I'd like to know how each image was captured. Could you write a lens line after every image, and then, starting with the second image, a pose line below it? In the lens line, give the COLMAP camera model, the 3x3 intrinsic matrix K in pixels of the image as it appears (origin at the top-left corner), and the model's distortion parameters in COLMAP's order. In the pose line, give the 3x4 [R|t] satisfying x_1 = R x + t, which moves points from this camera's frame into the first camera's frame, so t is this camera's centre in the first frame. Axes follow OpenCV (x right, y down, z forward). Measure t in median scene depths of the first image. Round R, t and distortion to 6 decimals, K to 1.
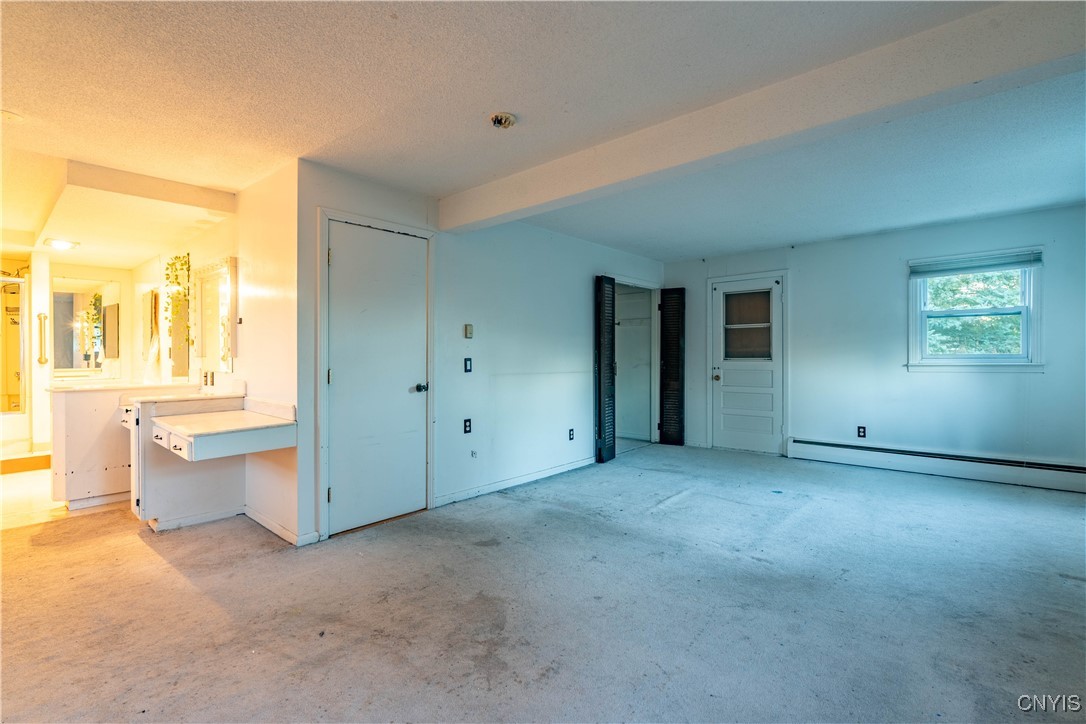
lens RADIAL K [[497.1, 0, 547.7], [0, 497.1, 353.9], [0, 0, 1]] dist [-0.002941, 0.001707]
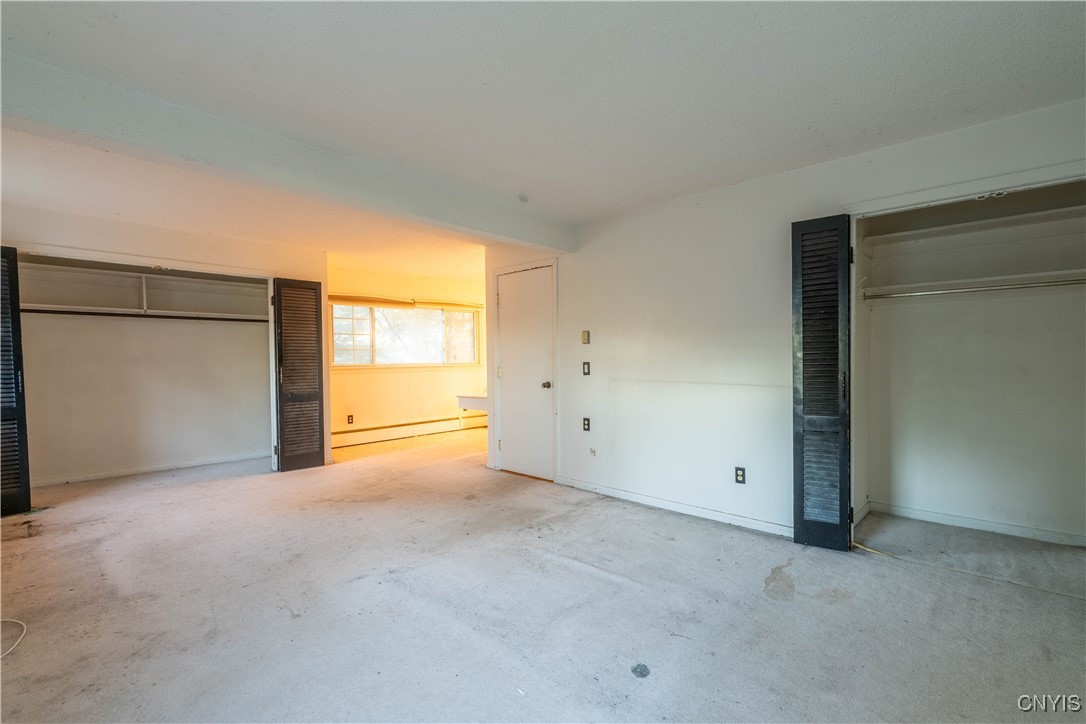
lens RADIAL K [[497.1, 0, 544.3], [0, 497.1, 373.2], [0, 0, 1]] dist [-0.002941, 0.001707]
pose [[-0.052778, 0.030724, -0.998134, 0.883328], [0.006721, 0.999515, 0.030411, -0.000470], [0.998584, -0.005104, -0.052959, 0.920777]]
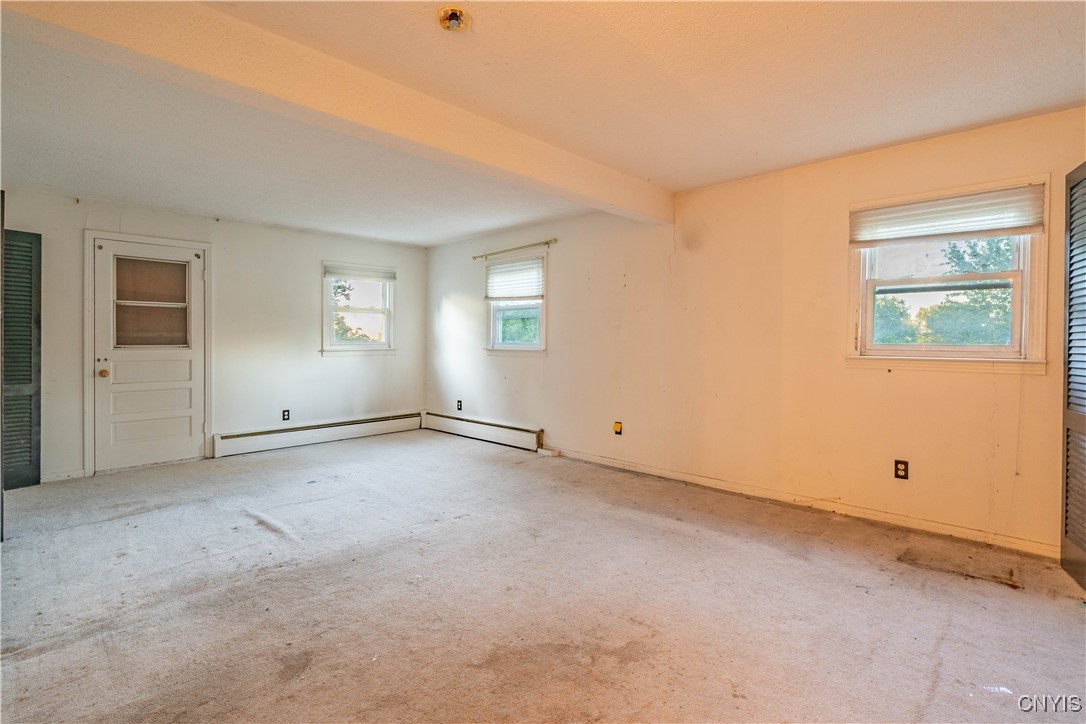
lens RADIAL K [[514.8, 0, 529.9], [0, 514.8, 344.5], [0, 0, 1]] dist [0.001306, 0.000314]
pose [[0.065932, -0.000473, 0.997824, -0.504410], [-0.003688, 0.999993, 0.000718, 0.005903], [-0.997817, -0.003728, 0.065930, 0.498713]]
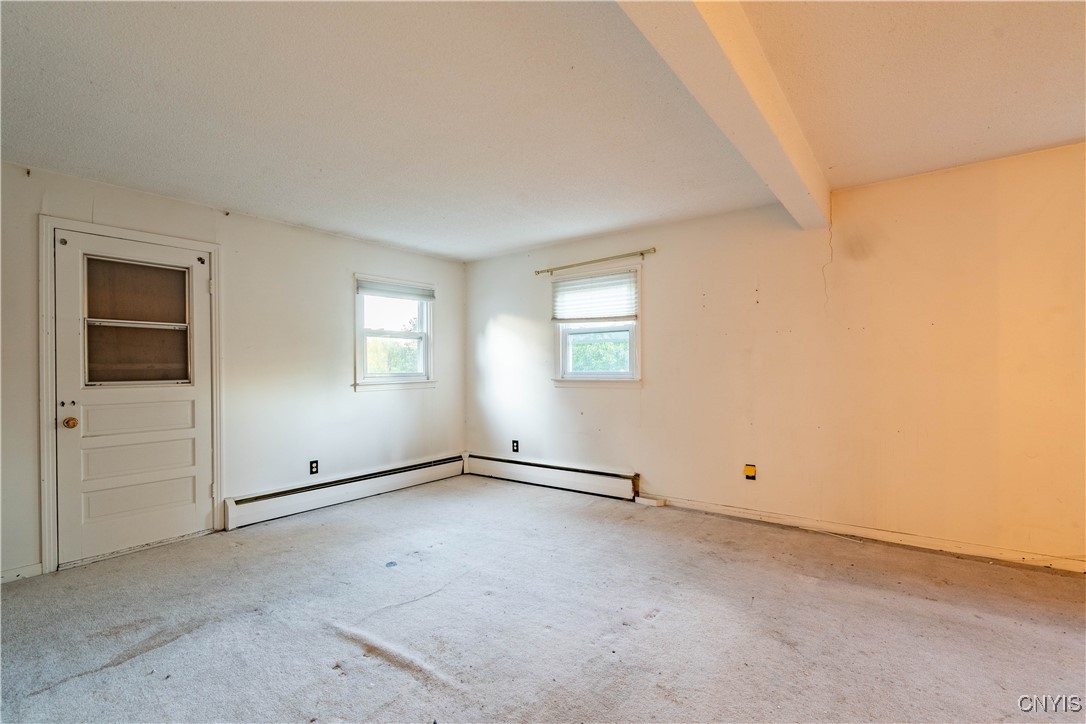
lens RADIAL K [[497.1, 0, 540.5], [0, 497.1, 370.9], [0, 0, 1]] dist [-0.002941, 0.001707]
pose [[-0.064355, 0.004219, 0.997918, -0.261100], [0.008535, 0.999957, -0.003678, 0.003537], [-0.997891, 0.008281, -0.064389, 0.812906]]
